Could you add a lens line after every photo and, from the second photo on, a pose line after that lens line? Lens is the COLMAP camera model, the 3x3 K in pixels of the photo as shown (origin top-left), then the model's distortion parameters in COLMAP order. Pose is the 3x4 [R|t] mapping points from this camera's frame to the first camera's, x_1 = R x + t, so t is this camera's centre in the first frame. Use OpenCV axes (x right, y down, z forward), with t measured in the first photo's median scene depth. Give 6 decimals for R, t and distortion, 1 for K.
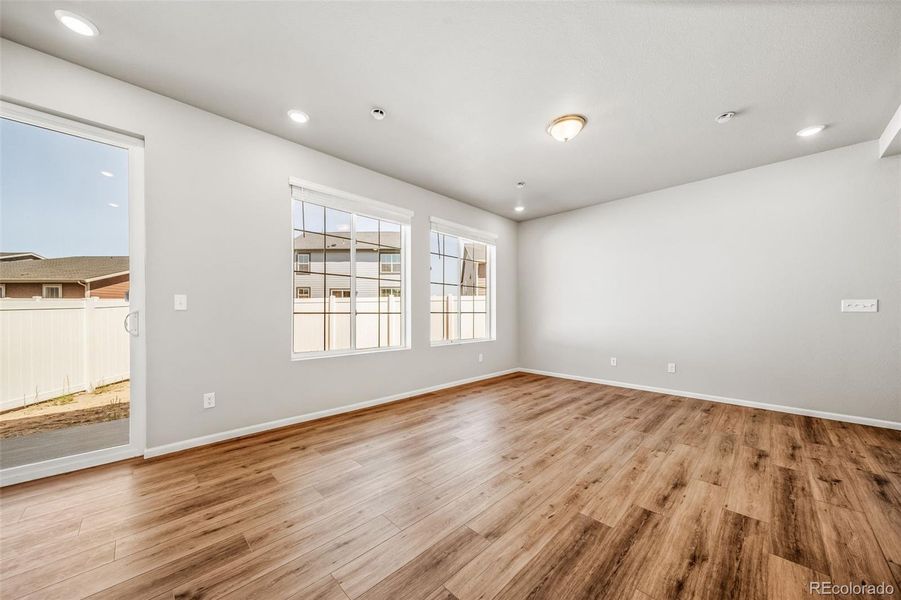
lens RADIAL K [[316.6, 0, 449.8], [0, 316.6, 312.2], [0, 0, 1]] dist [0.001715, 0.000177]
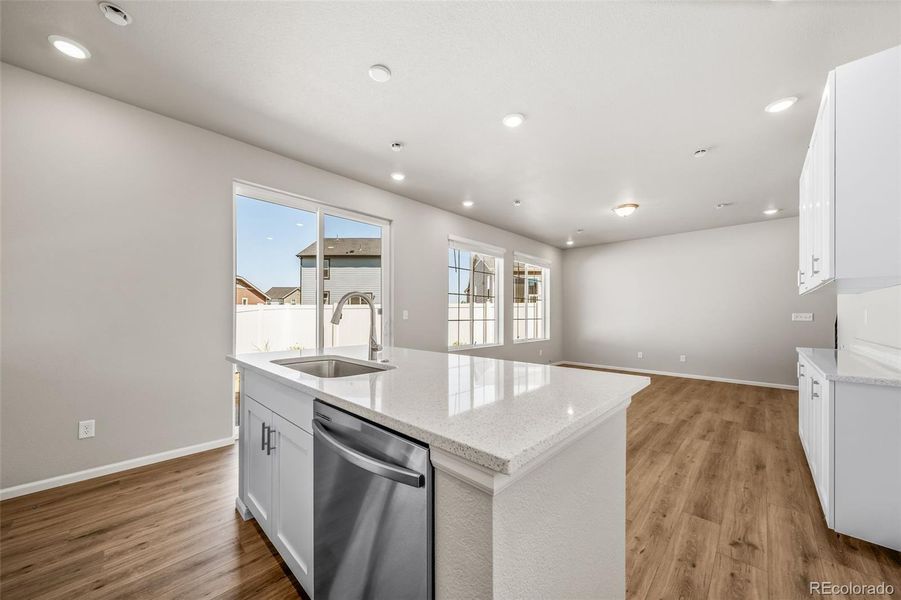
lens RADIAL K [[316.6, 0, 449.8], [0, 316.6, 312.2], [0, 0, 1]] dist [0.001715, 0.000177]
pose [[0.999879, 0.003685, 0.015104, -0.570056], [-0.003591, 0.999974, -0.006221, -0.032040], [-0.015127, 0.006166, 0.999867, -0.634887]]
